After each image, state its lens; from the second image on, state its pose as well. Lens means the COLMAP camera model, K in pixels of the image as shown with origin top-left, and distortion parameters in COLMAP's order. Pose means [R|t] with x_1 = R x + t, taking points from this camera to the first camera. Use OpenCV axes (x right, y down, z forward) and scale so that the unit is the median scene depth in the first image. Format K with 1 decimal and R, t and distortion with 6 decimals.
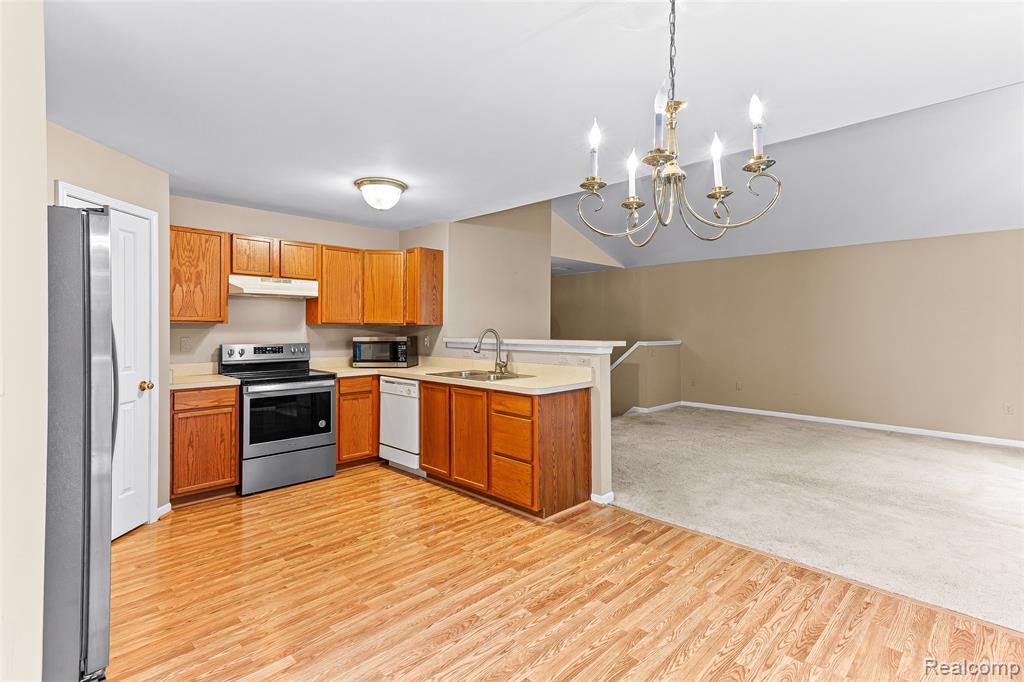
lens RADIAL K [[476.7, 0, 510.6], [0, 476.7, 333.9], [0, 0, 1]] dist [0.029071, 0.000956]
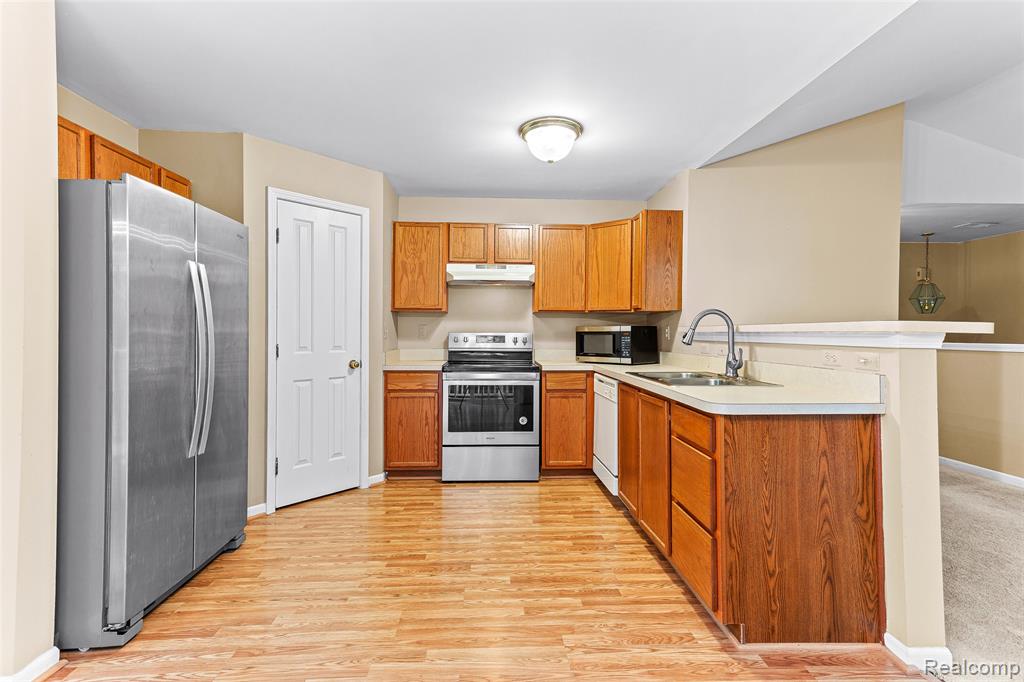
lens RADIAL K [[476.7, 0, 510.6], [0, 476.7, 333.9], [0, 0, 1]] dist [0.029071, 0.000956]
pose [[0.746694, 0.004572, -0.665152, 0.207104], [-0.010933, 0.999926, -0.005400, 0.033115], [0.665078, 0.011304, 0.746688, 0.350335]]
